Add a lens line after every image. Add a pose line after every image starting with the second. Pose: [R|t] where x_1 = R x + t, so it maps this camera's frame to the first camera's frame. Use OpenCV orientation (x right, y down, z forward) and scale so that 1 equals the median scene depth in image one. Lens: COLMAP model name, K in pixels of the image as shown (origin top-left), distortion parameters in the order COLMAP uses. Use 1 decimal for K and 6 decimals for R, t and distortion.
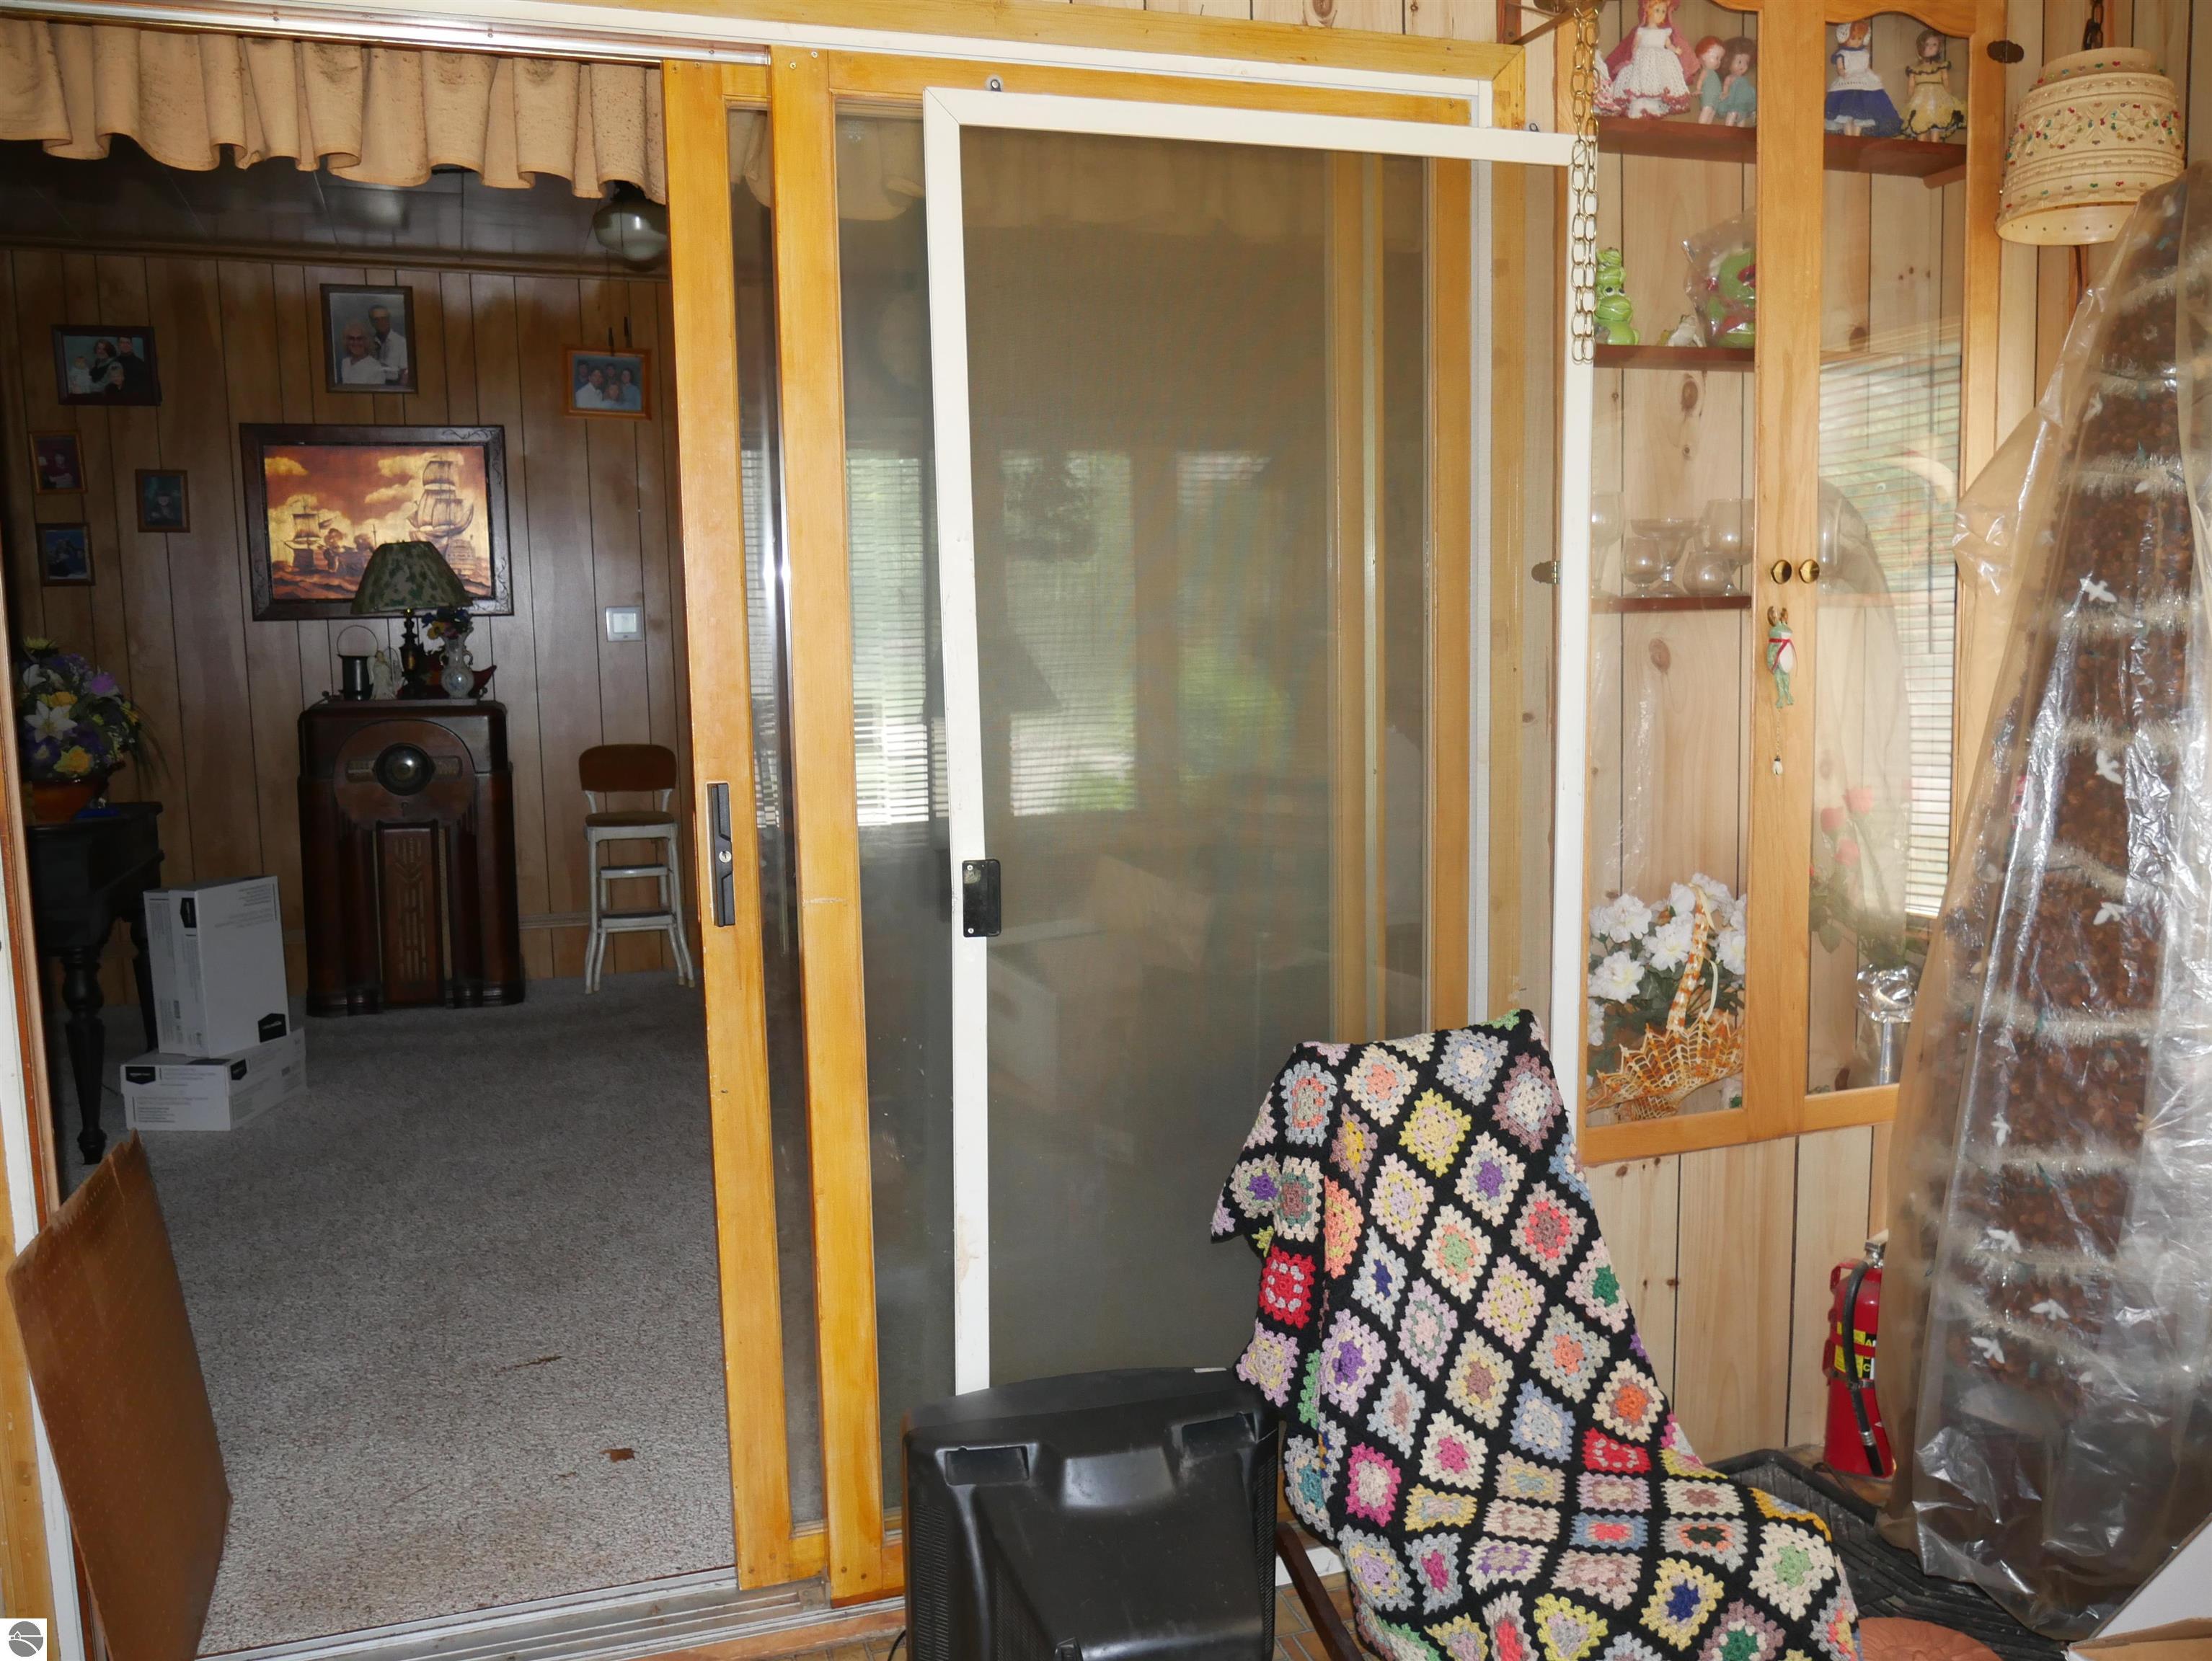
lens RADIAL K [[1845.2, 0, 1109.3], [0, 1845.2, 835.1], [0, 0, 1]] dist [-0.027389, 0.012597]
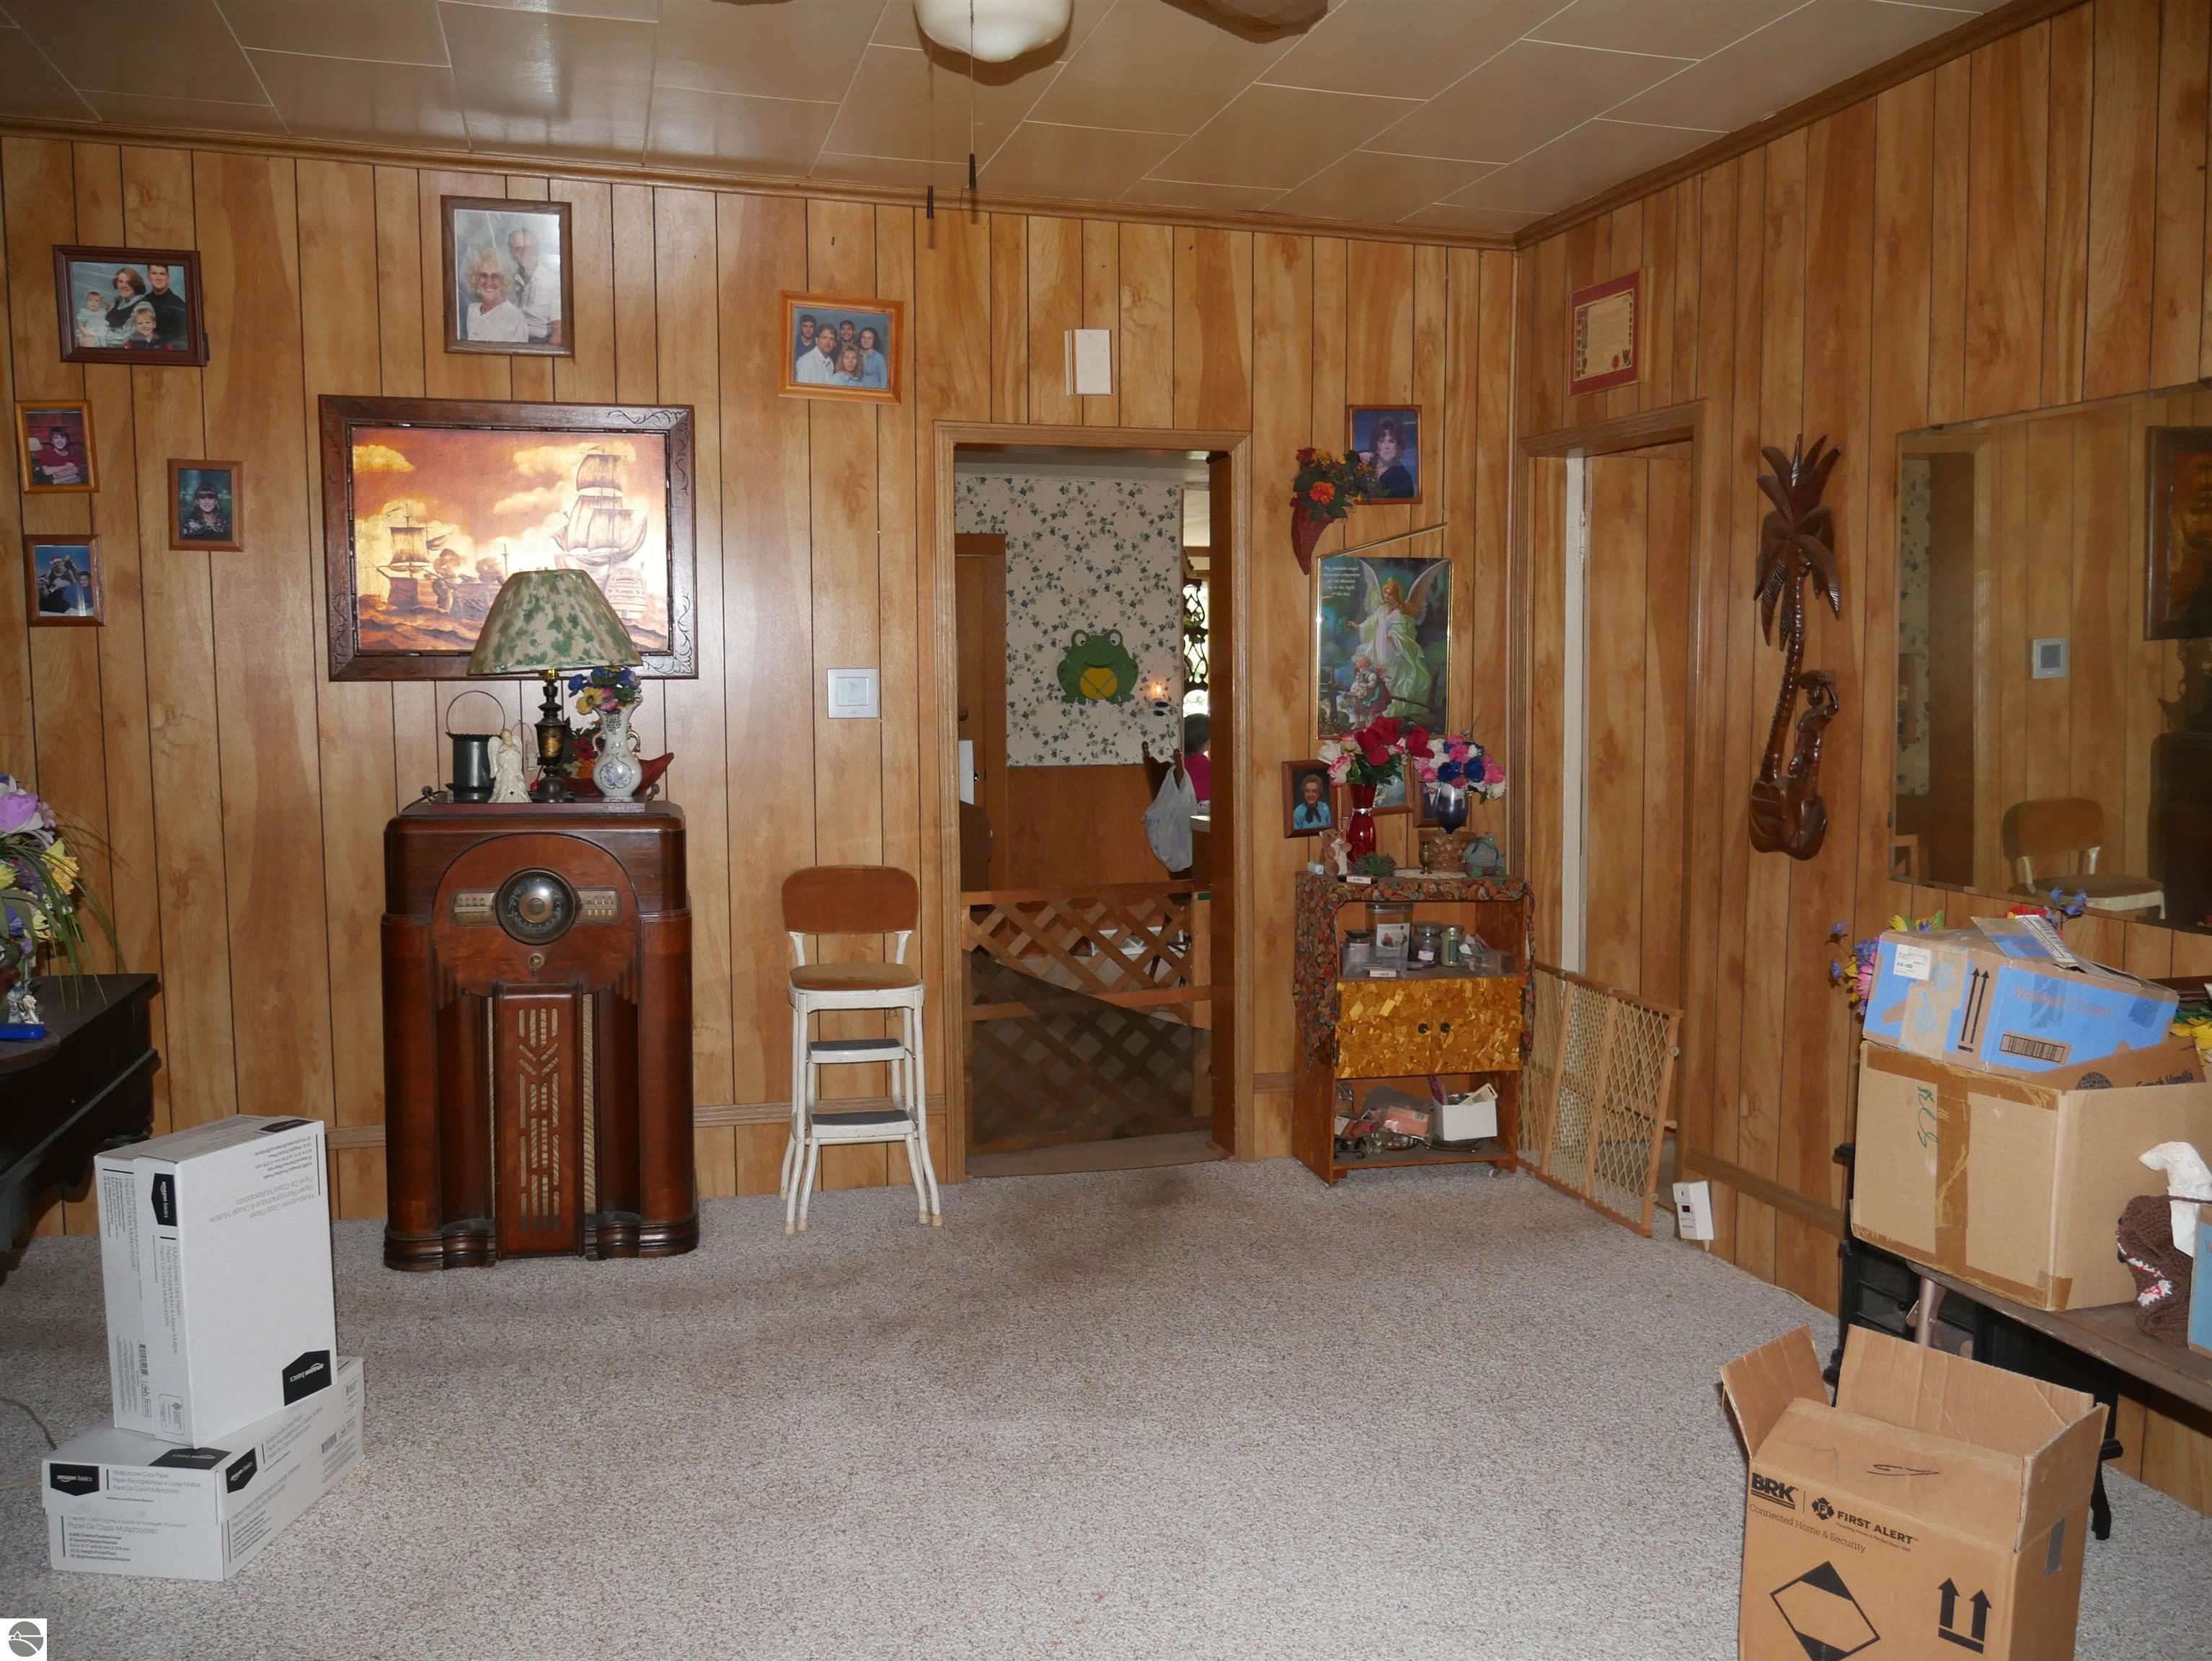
lens RADIAL K [[1845.2, 0, 1105.1], [0, 1845.2, 827.6], [0, 0, 1]] dist [-0.027389, 0.012597]
pose [[0.997677, 0.024368, -0.063612, -0.130555], [-0.026181, 0.999270, -0.027829, -0.050237], [0.062888, 0.029430, 0.997587, 0.332044]]
